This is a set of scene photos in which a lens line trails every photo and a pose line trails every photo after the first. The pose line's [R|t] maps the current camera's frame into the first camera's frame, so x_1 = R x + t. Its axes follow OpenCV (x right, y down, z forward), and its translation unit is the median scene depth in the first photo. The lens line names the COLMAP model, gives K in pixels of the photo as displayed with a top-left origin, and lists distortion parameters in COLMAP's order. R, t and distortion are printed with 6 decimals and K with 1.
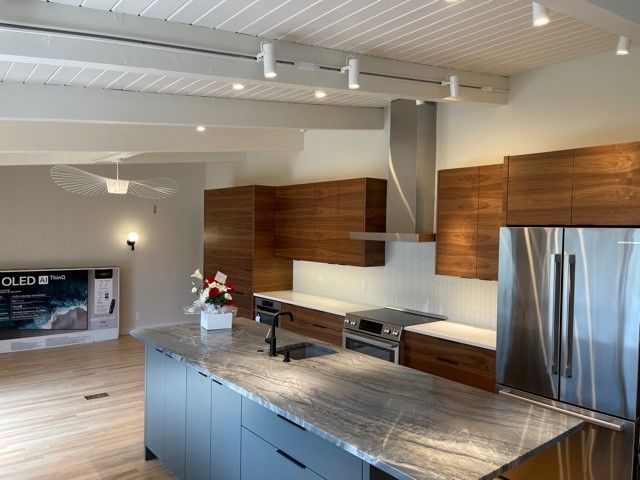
lens RADIAL K [[484.5, 0, 320.8], [0, 484.5, 238.6], [0, 0, 1]] dist [-0.001136, -0.000146]
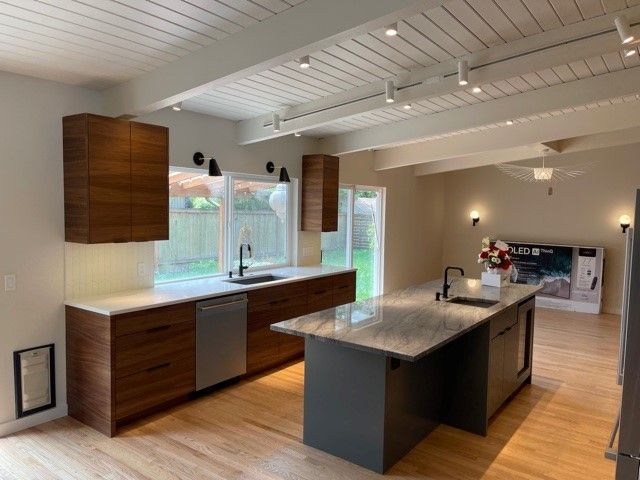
lens RADIAL K [[484.5, 0, 321.3], [0, 484.5, 240.1], [0, 0, 1]] dist [-0.001136, -0.000146]
pose [[0.237432, 0.056137, -0.969781, 0.485923], [-0.035143, 0.998172, 0.049176, 0.012612], [0.970768, 0.022405, 0.238970, 0.152812]]
